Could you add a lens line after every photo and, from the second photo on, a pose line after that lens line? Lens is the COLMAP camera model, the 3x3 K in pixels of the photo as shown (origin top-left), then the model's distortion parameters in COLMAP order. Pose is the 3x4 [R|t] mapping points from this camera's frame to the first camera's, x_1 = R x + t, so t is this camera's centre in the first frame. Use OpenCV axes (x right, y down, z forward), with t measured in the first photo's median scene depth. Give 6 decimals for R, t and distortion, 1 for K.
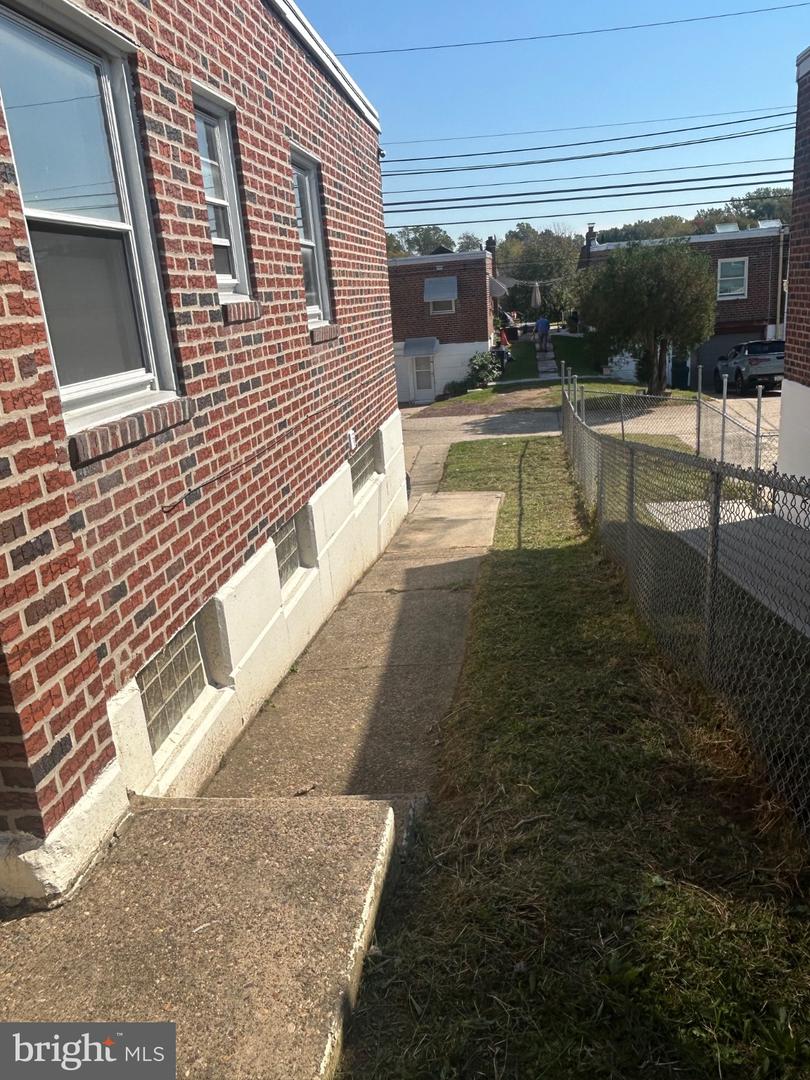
lens RADIAL K [[807.2, 0, 405.0], [0, 807.2, 540.0], [0, 0, 1]] dist [0.013704, -0.042693]
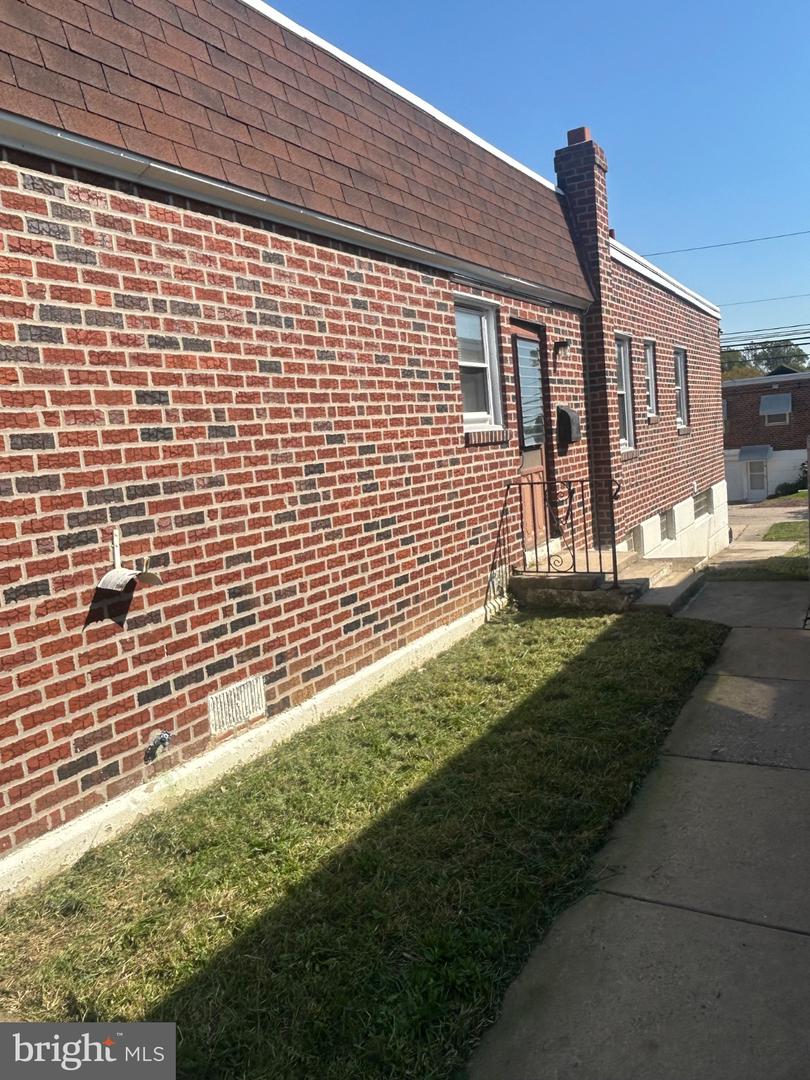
lens RADIAL K [[807.2, 0, 405.0], [0, 807.2, 540.0], [0, 0, 1]] dist [0.013704, -0.042693]
pose [[0.921080, 0.042043, -0.387097, 0.050998], [-0.094753, 0.988471, -0.118101, 0.318269], [0.377669, 0.145459, 0.914444, -1.070474]]
